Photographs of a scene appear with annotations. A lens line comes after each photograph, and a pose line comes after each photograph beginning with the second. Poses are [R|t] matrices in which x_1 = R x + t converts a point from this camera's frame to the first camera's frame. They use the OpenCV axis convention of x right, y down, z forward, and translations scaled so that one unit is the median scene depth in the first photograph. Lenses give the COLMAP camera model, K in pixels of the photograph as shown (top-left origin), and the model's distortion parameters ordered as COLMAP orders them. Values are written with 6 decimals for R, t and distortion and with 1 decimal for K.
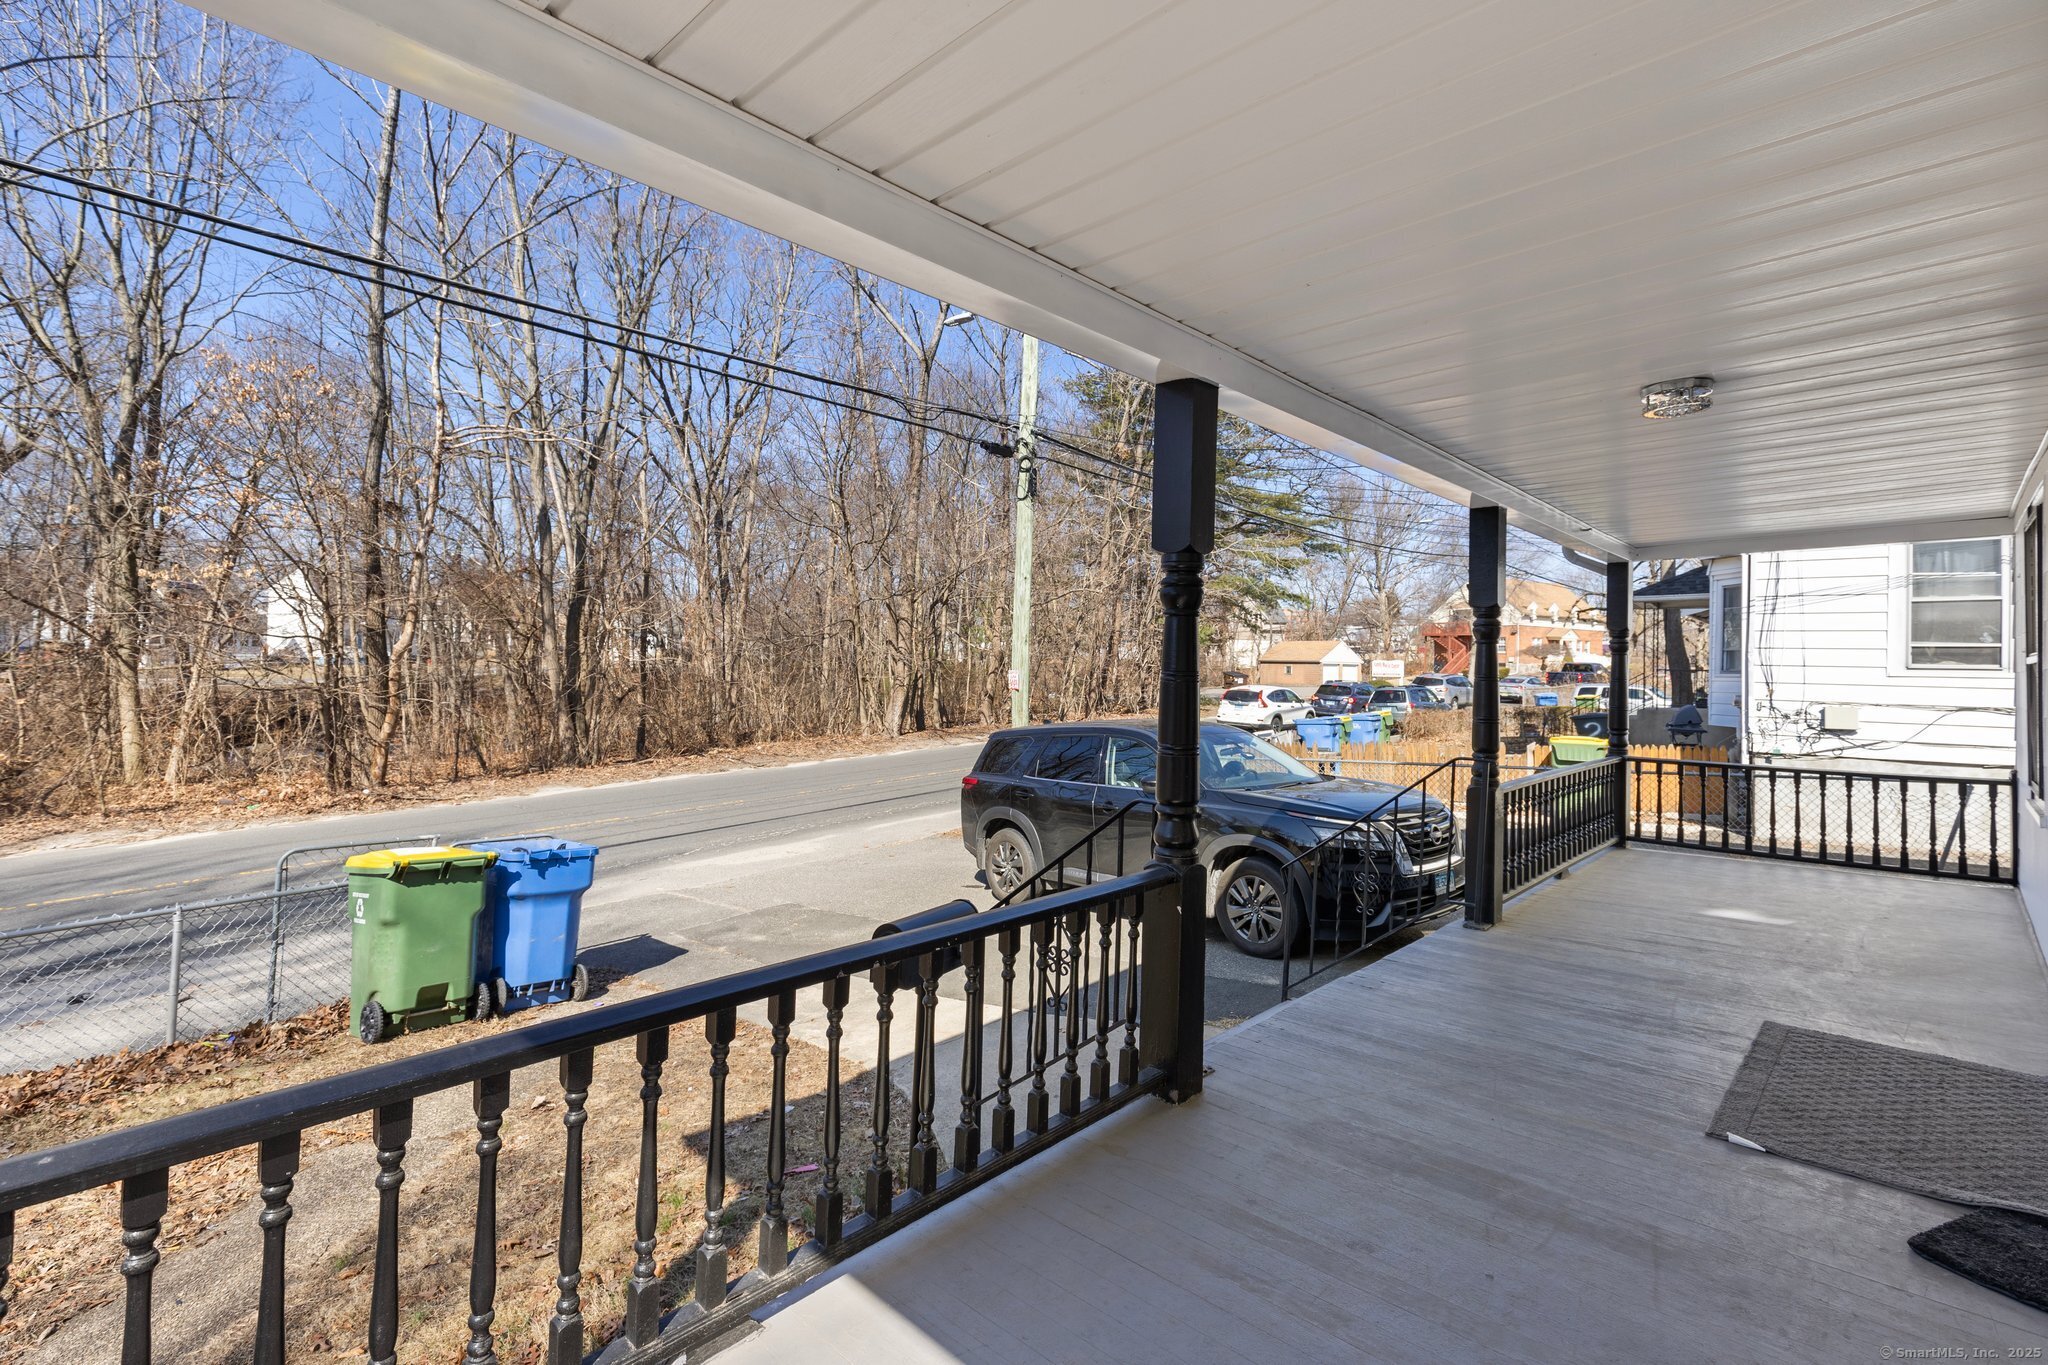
lens RADIAL K [[926.2, 0, 1022.7], [0, 926.2, 673.5], [0, 0, 1]] dist [0.009775, -0.000330]
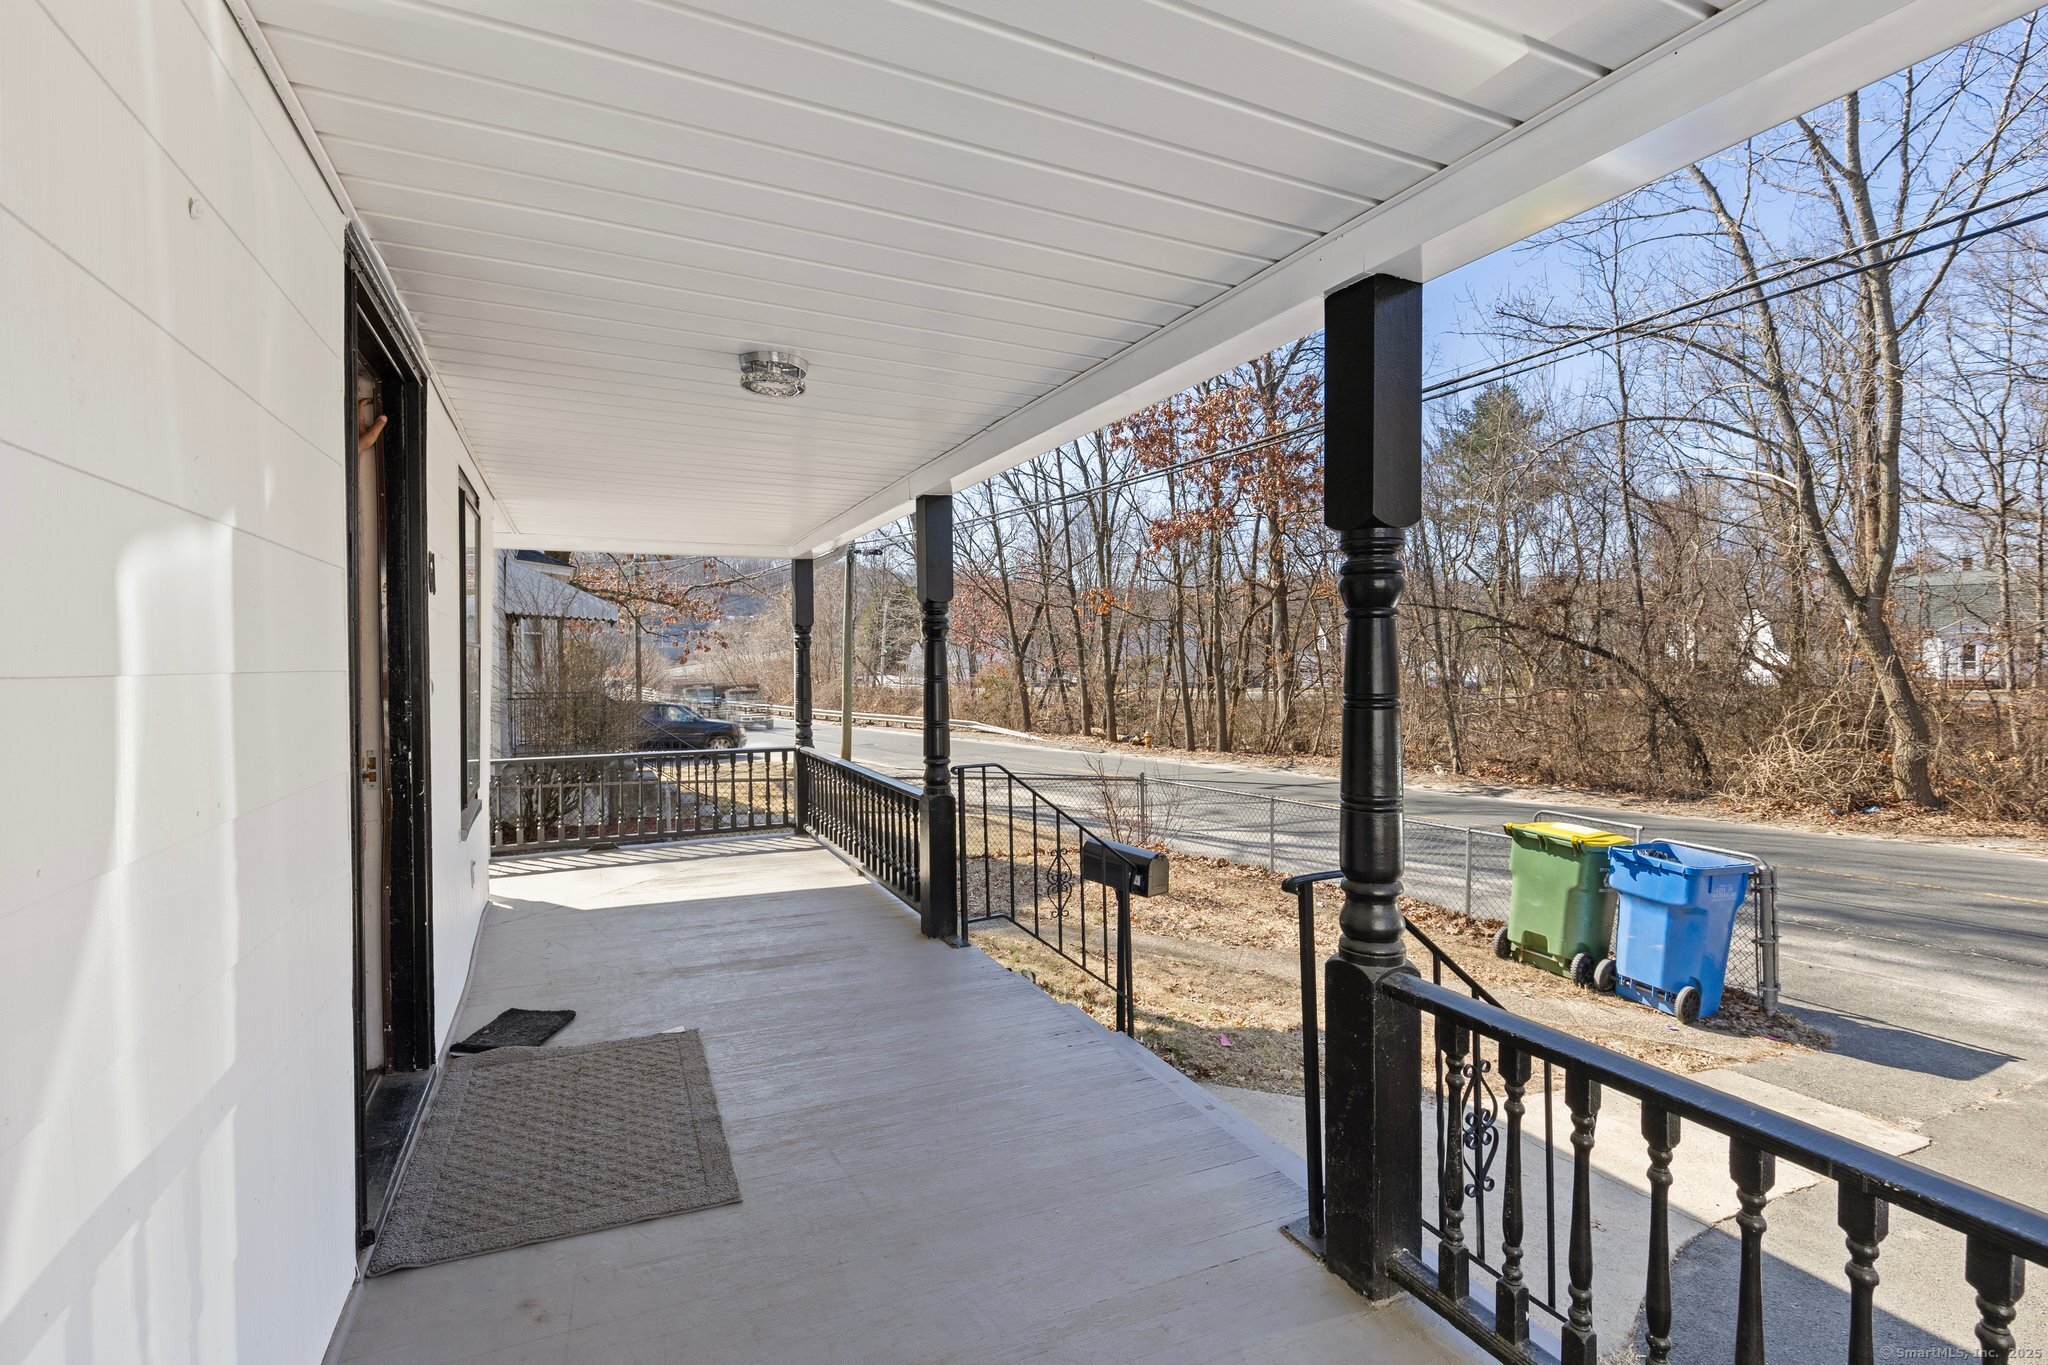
lens RADIAL K [[926.2, 0, 1020.5], [0, 926.2, 679.8], [0, 0, 1]] dist [0.009775, -0.000330]
pose [[-0.361746, 0.003747, -0.932269, 1.477662], [-0.009378, 0.999927, 0.007658, -0.006980], [0.932230, 0.011513, -0.361684, 1.565858]]
